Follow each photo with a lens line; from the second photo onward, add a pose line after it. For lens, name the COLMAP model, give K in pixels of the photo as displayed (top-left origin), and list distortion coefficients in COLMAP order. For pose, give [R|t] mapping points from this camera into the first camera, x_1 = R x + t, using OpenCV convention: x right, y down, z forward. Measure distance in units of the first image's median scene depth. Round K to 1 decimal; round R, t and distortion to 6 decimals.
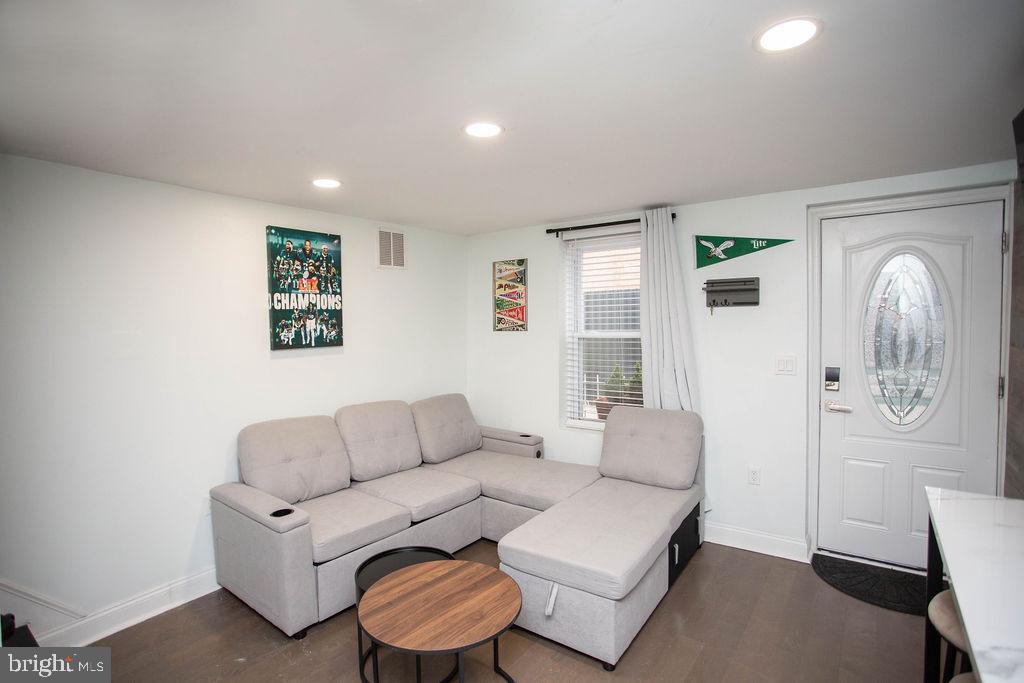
lens RADIAL K [[497.7, 0, 499.5], [0, 497.7, 339.0], [0, 0, 1]] dist [-0.068240, 0.026191]
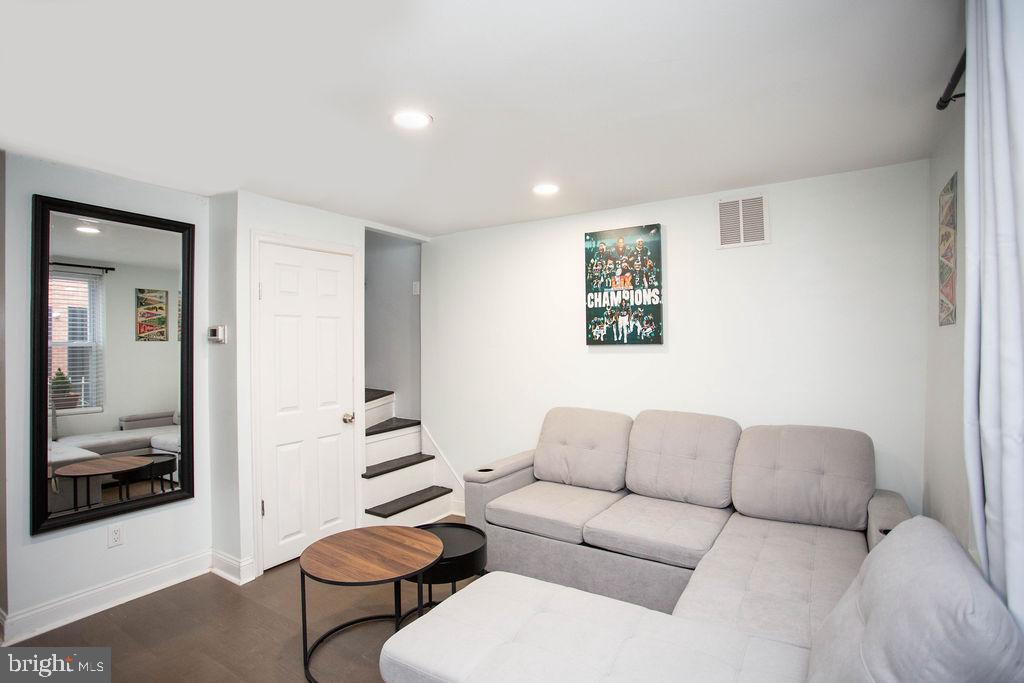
lens RADIAL K [[497.7, 0, 499.5], [0, 497.7, 339.0], [0, 0, 1]] dist [-0.068240, 0.026191]
pose [[0.091058, 0.006053, -0.995827, 0.601582], [-0.029467, 0.999560, 0.003381, 0.010811], [0.995410, 0.029036, 0.091196, 0.669052]]
